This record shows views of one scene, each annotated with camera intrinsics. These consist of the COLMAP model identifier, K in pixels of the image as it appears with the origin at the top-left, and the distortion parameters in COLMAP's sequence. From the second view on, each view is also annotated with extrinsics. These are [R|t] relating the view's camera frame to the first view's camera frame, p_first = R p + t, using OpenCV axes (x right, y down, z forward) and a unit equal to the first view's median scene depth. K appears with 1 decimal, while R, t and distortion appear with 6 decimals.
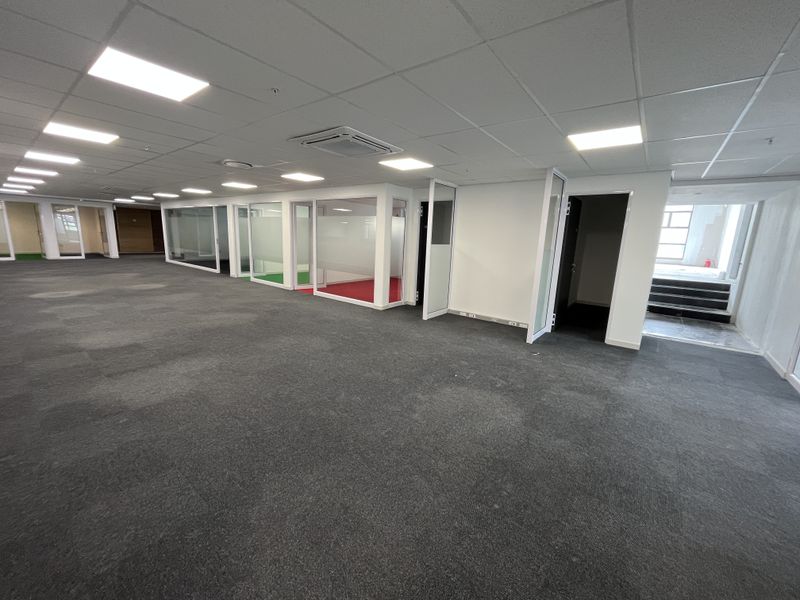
lens RADIAL K [[324.4, 0, 395.6], [0, 324.4, 298.9], [0, 0, 1]] dist [-0.003194, 0.000012]
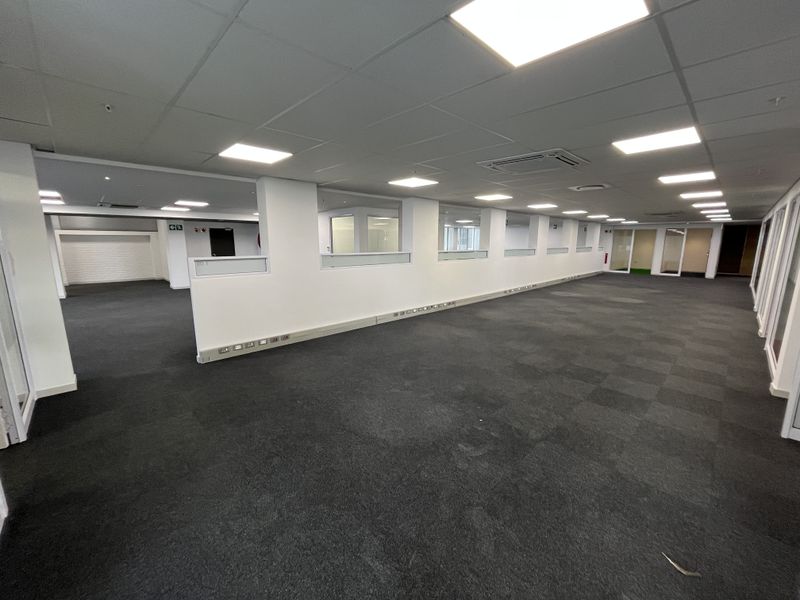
lens RADIAL K [[324.4, 0, 399.2], [0, 324.4, 302.6], [0, 0, 1]] dist [-0.003194, 0.000012]
pose [[-0.131042, 0.142714, -0.981051, 0.362597], [-0.193399, 0.966891, 0.166487, -0.054712], [0.972330, 0.211551, -0.099103, 0.302941]]
